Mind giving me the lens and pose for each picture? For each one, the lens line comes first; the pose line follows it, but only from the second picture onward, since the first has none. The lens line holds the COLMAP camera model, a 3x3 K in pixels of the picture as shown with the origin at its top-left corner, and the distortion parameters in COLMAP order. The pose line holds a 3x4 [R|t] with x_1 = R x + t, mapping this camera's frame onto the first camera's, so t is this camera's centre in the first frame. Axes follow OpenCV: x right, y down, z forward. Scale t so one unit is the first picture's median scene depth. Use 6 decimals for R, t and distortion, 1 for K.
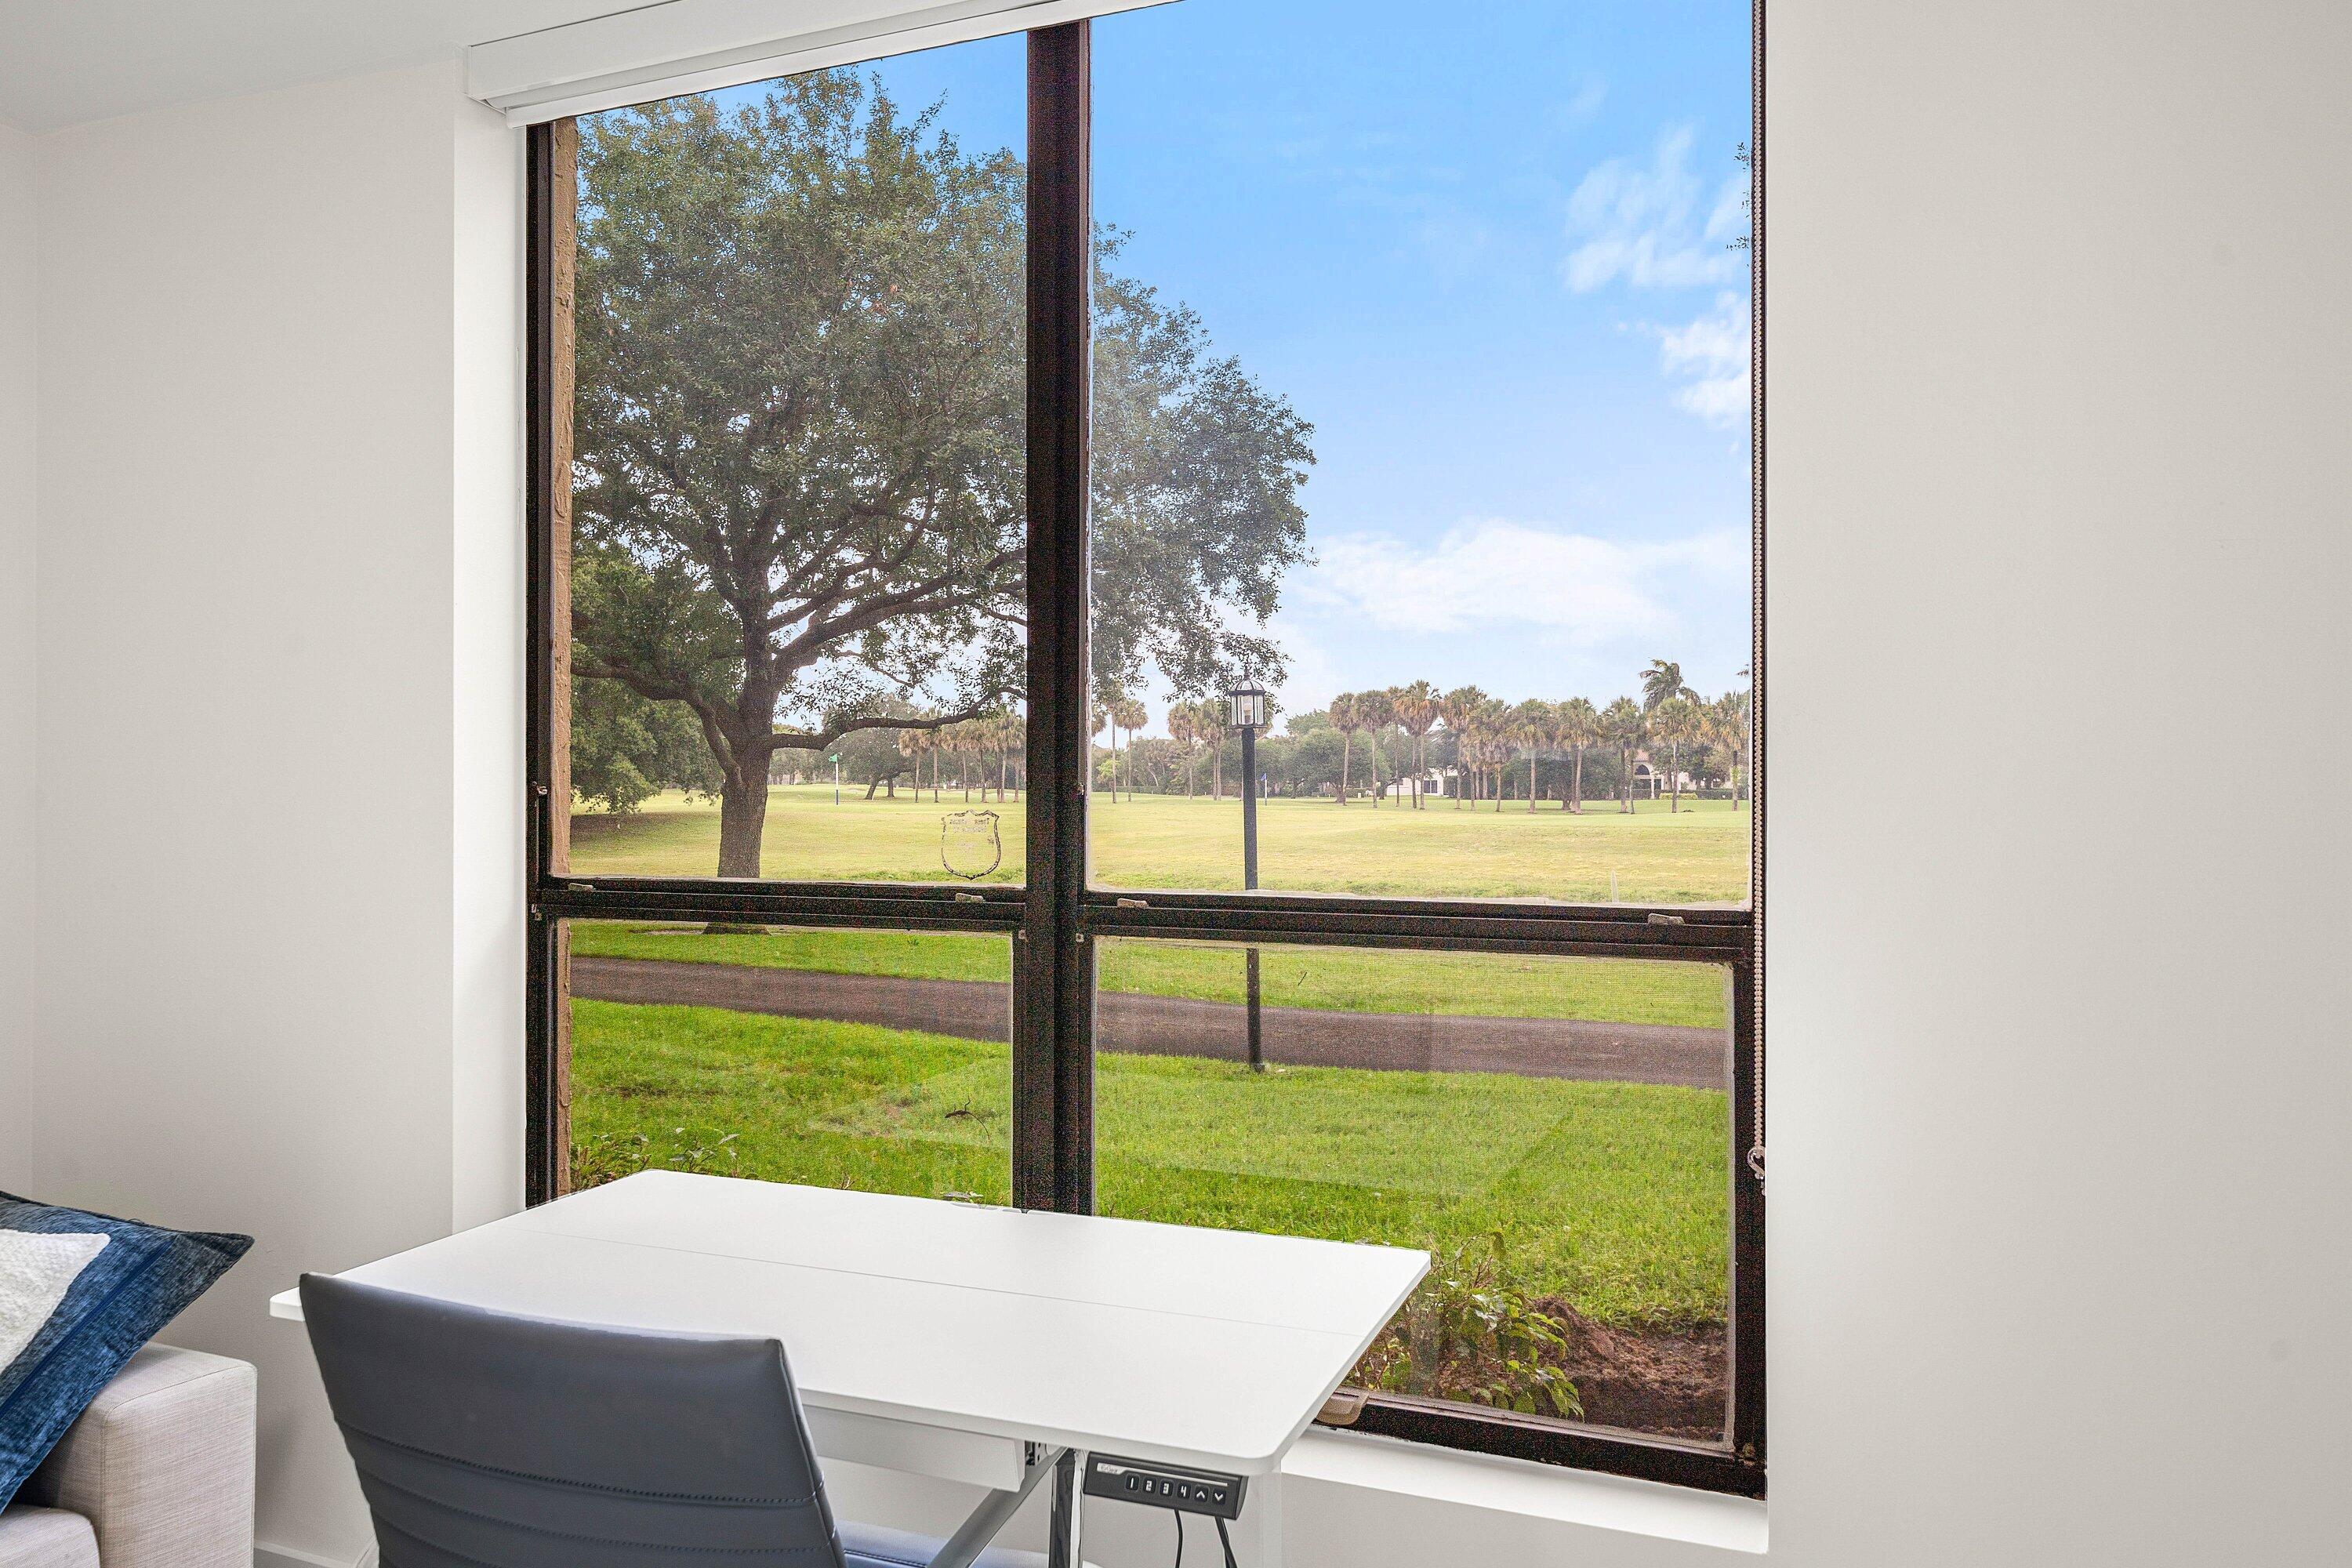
lens RADIAL K [[1632.4, 0, 1176.0], [0, 1632.4, 784.0], [0, 0, 1]] dist [0.001715, 0.000377]
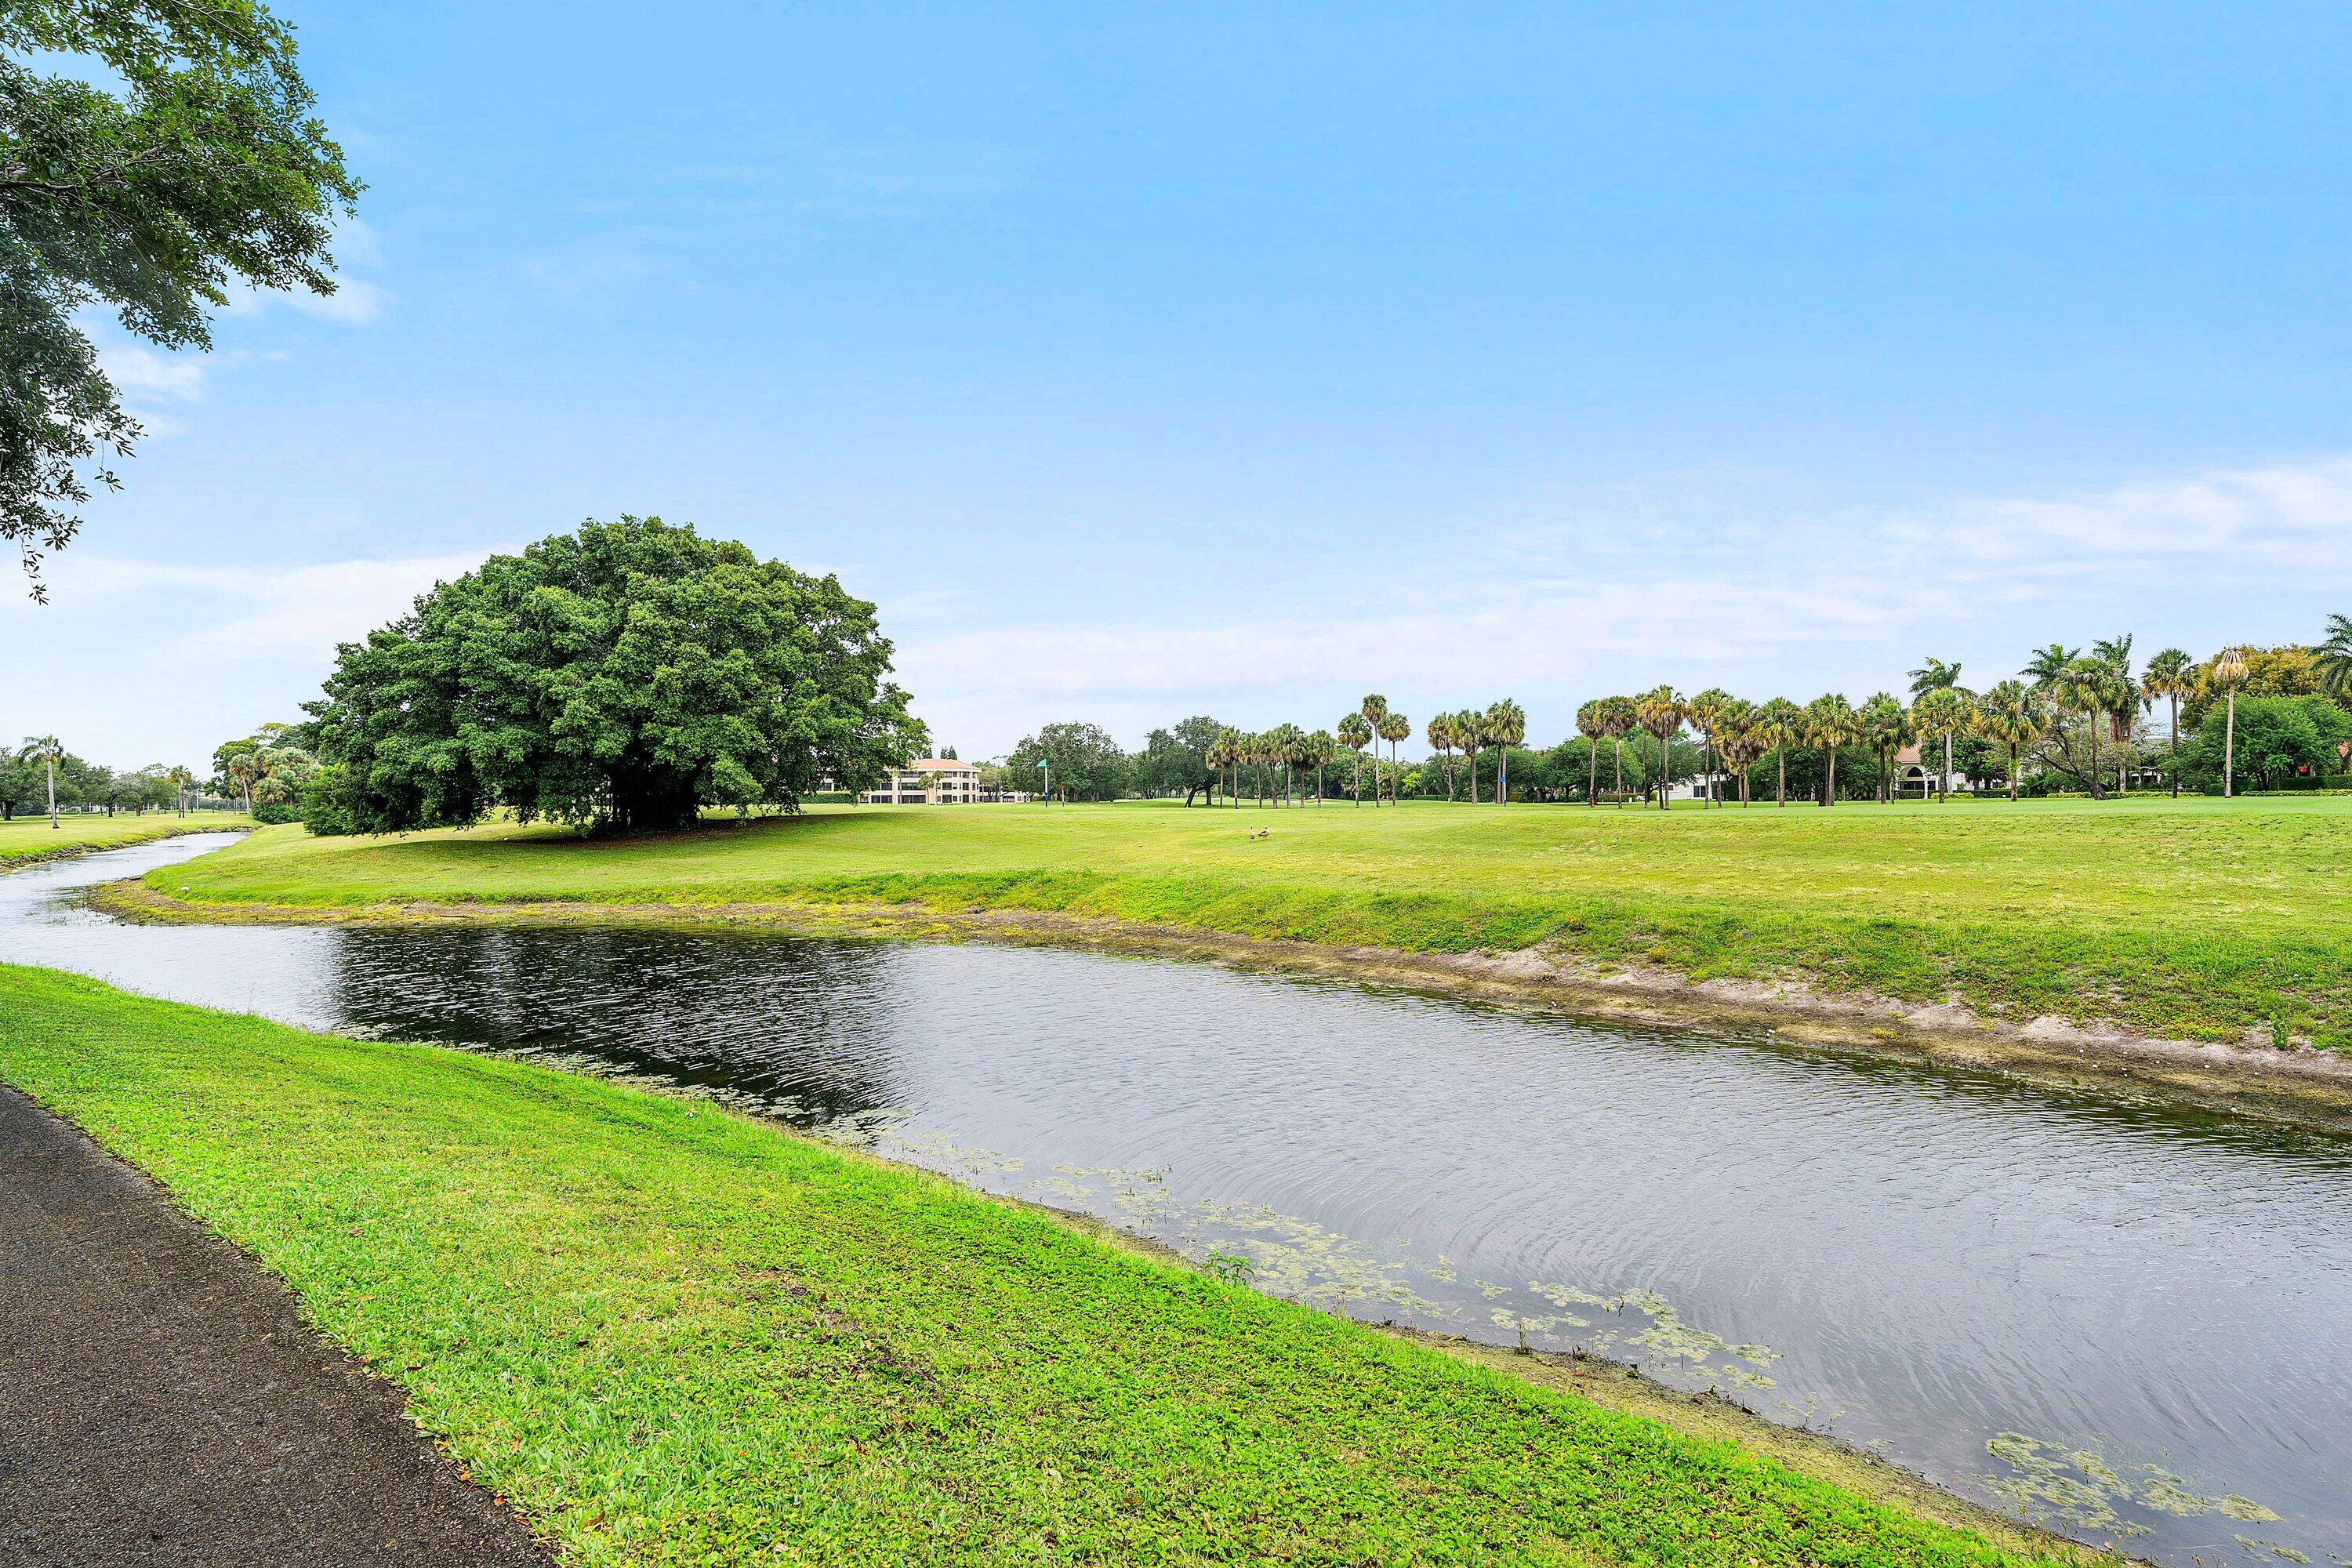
lens RADIAL K [[1184.0, 0, 1219.7], [0, 1184.0, 790.1], [0, 0, 1]] dist [0.001156, 0.000375]
pose [[0.964318, -0.012063, -0.264471, 0.074585], [0.009576, 0.999897, -0.010690, 0.007996], [0.264573, 0.007776, 0.964334, 0.202590]]
